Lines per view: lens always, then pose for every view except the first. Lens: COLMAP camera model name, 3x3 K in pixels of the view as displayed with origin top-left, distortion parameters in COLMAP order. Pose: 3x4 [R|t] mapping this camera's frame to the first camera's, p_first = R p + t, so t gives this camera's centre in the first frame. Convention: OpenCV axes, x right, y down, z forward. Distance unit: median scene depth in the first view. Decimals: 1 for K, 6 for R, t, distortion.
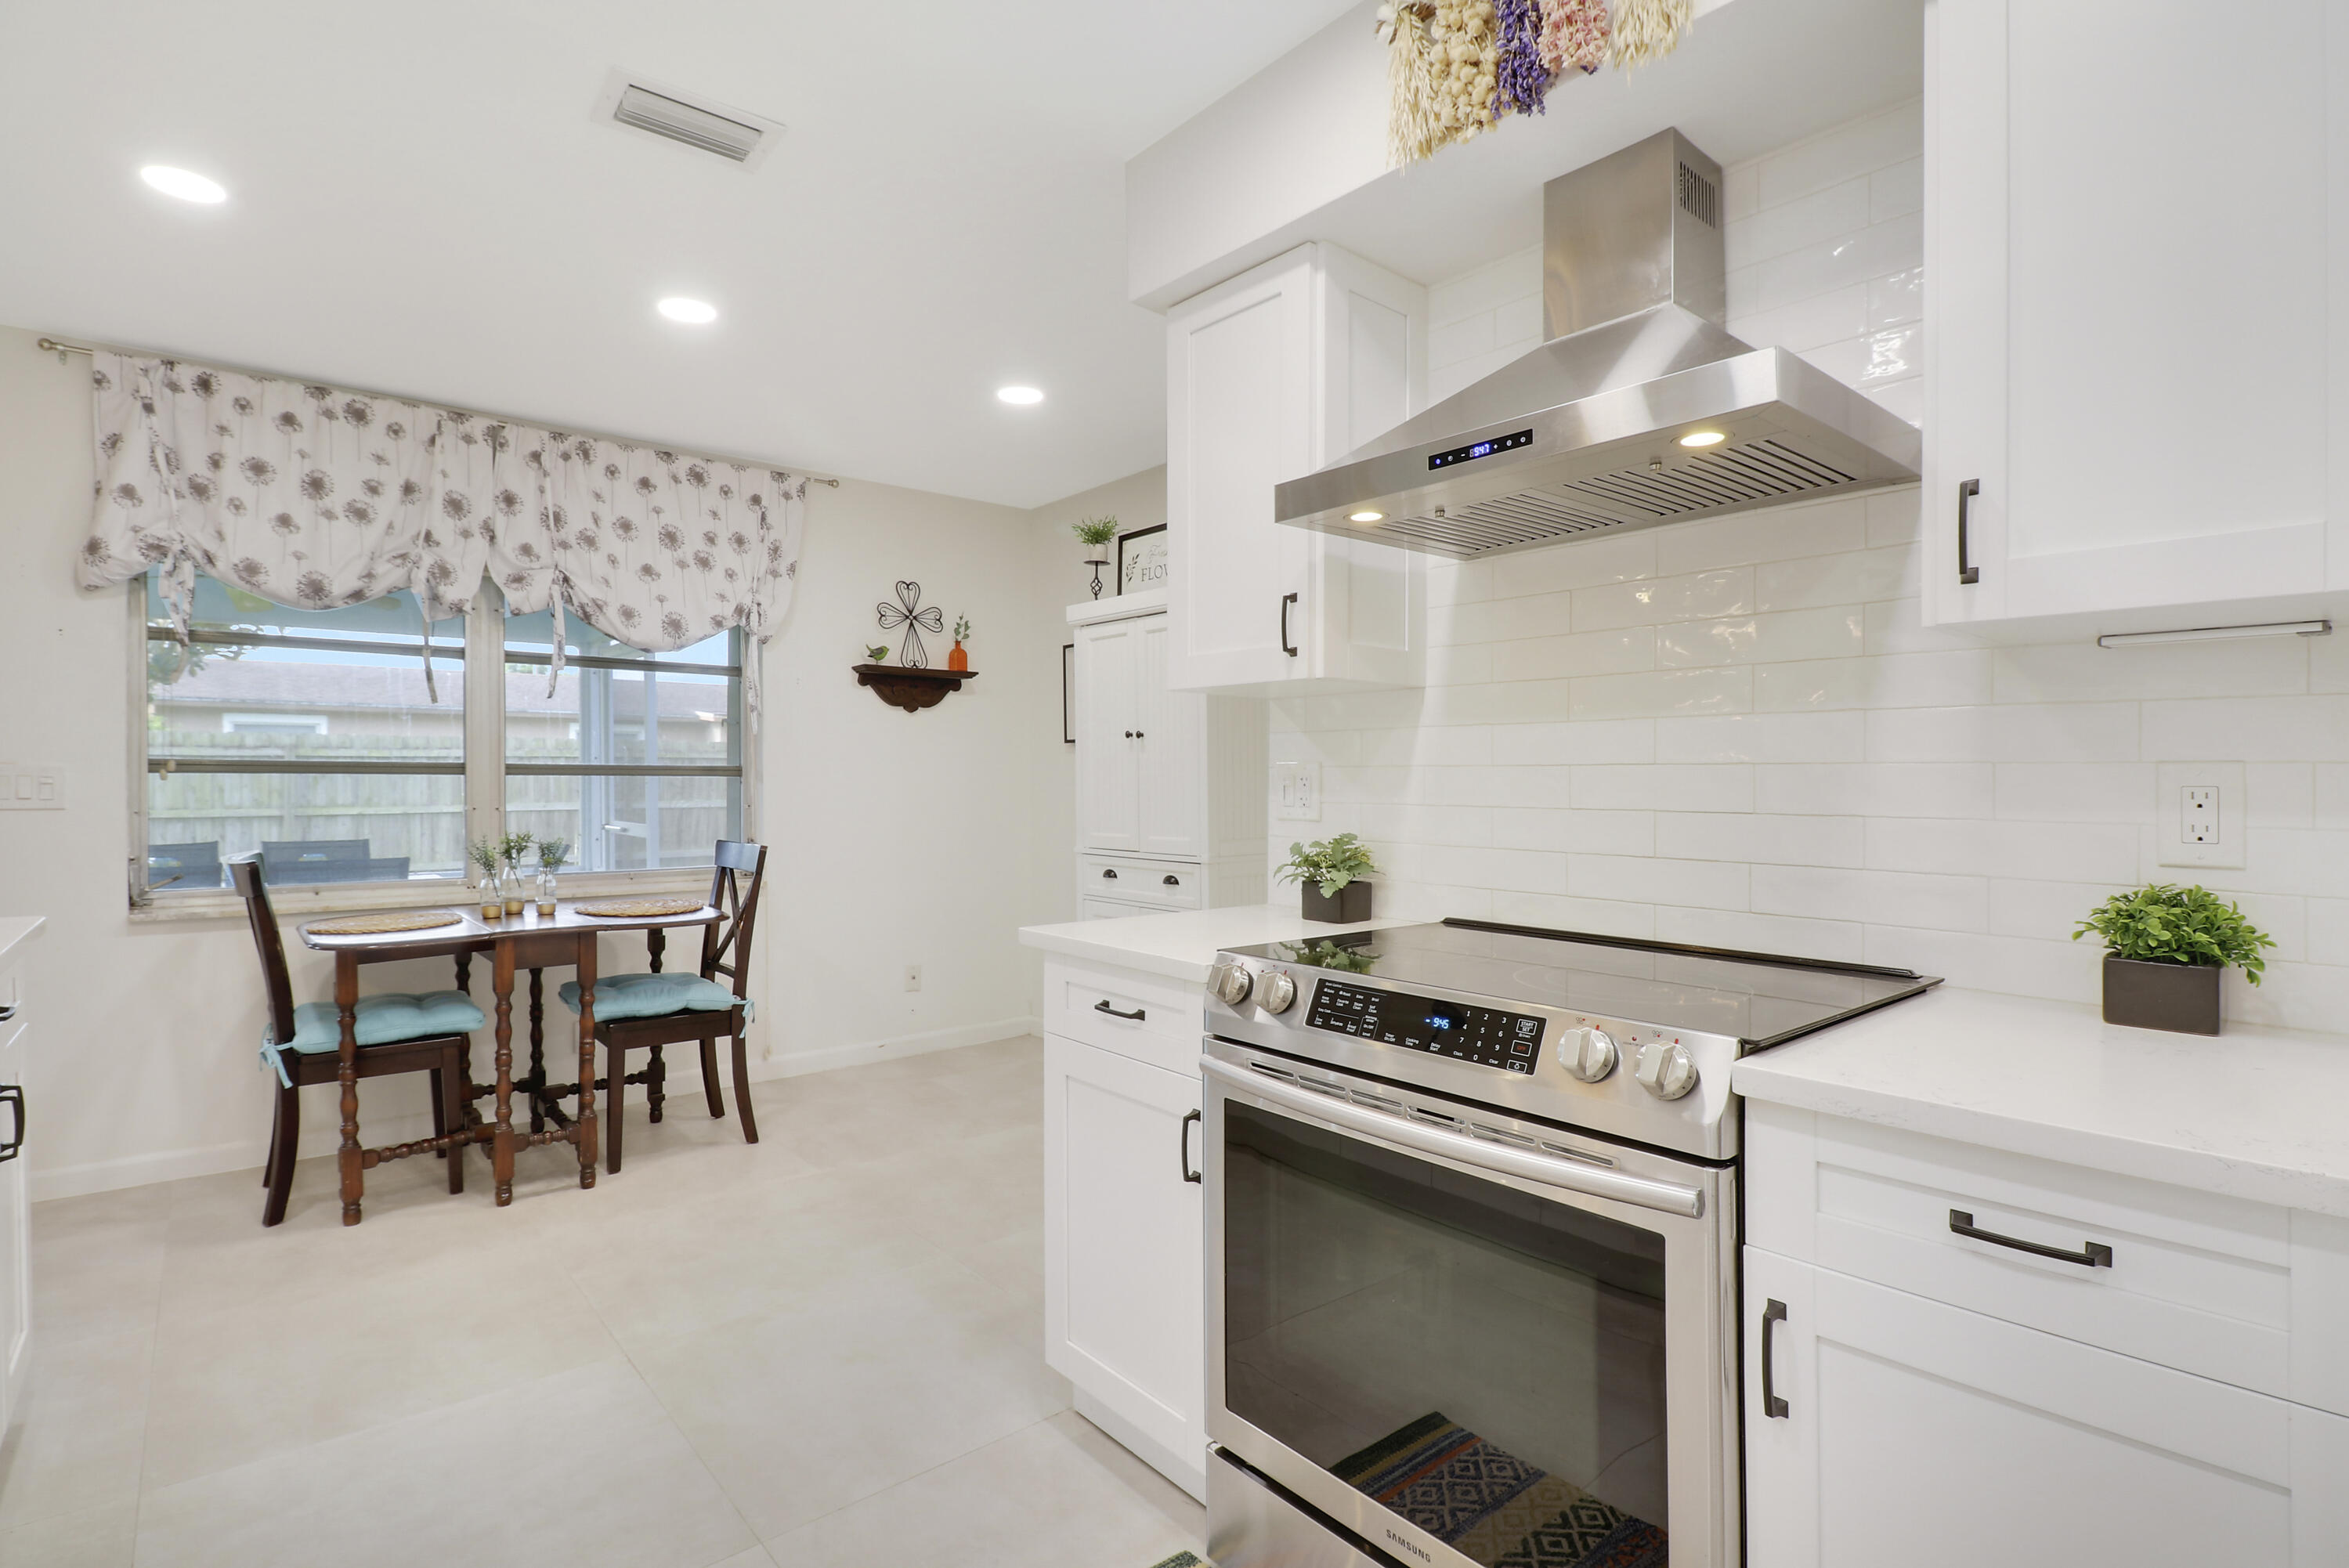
lens RADIAL K [[1114.8, 0, 1174.5], [0, 1114.8, 784.0], [0, 0, 1]] dist [0.009748, -0.020884]
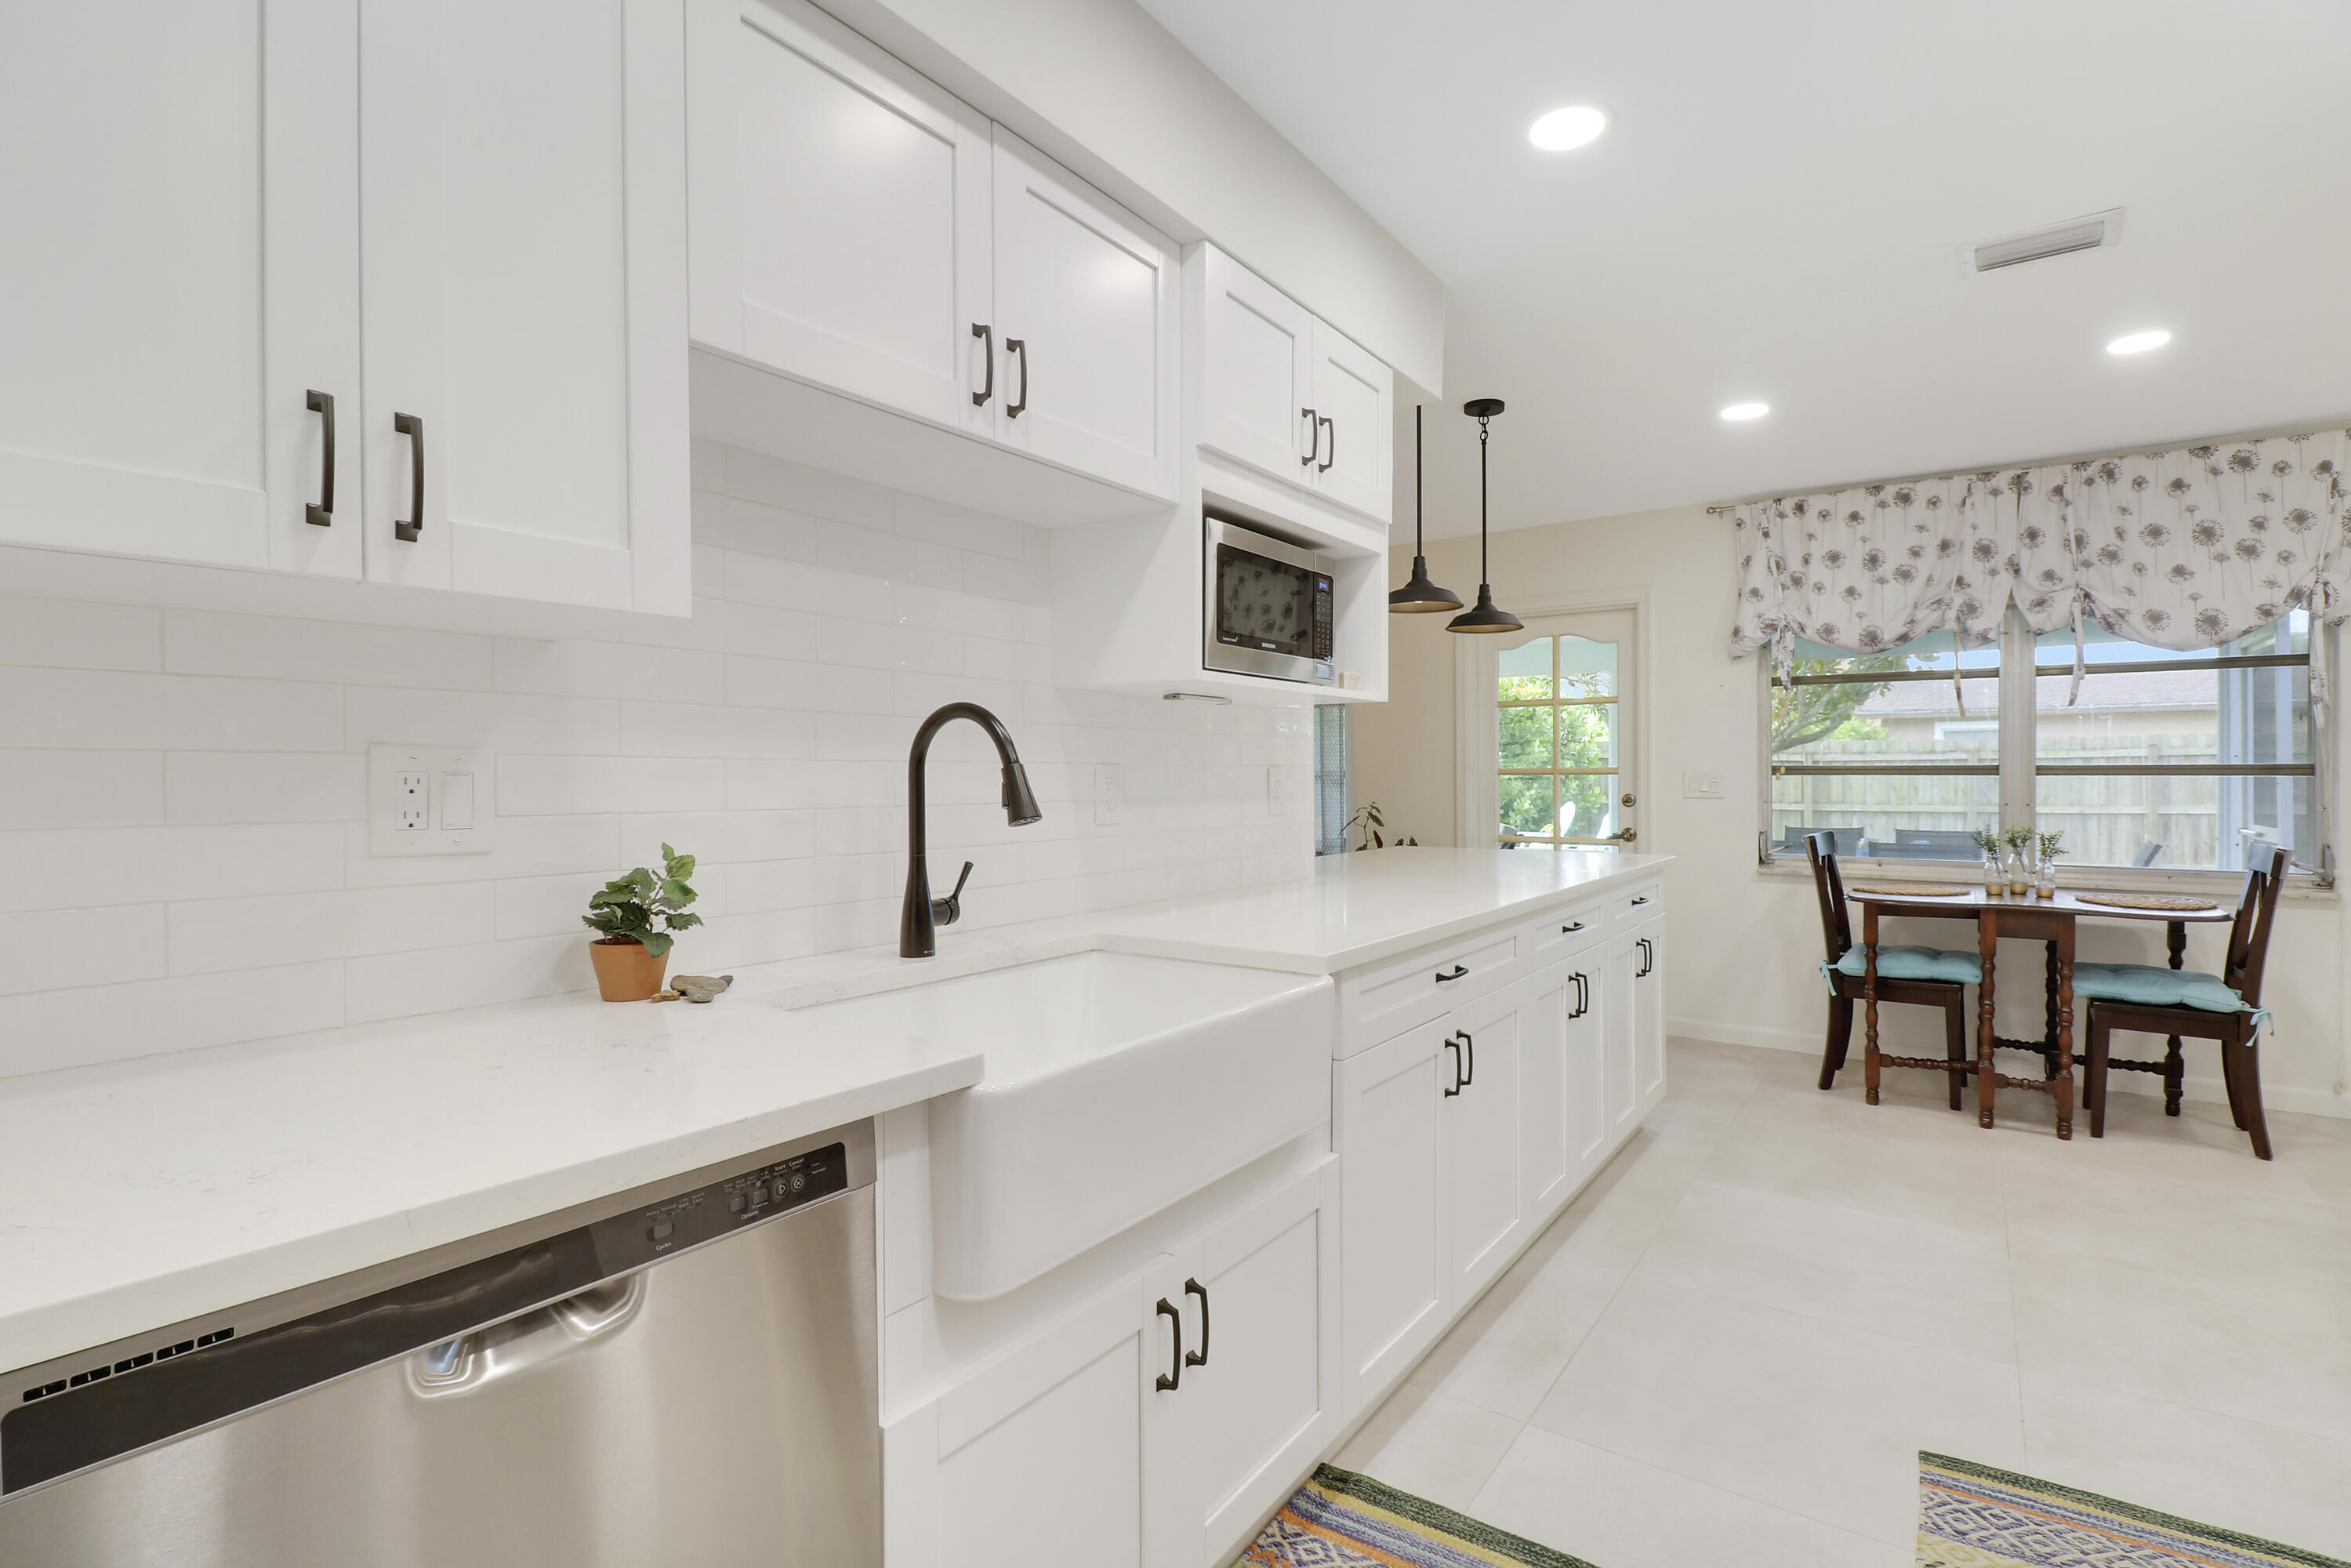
lens RADIAL K [[1115.8, 0, 1175.5], [0, 1115.8, 784.0], [0, 0, 1]] dist [0.009748, -0.020884]
pose [[0.234239, 0.001698, -0.972178, 0.330164], [-0.002636, 0.999996, 0.001112, 0.002148], [0.972175, 0.002302, 0.234243, -0.130762]]
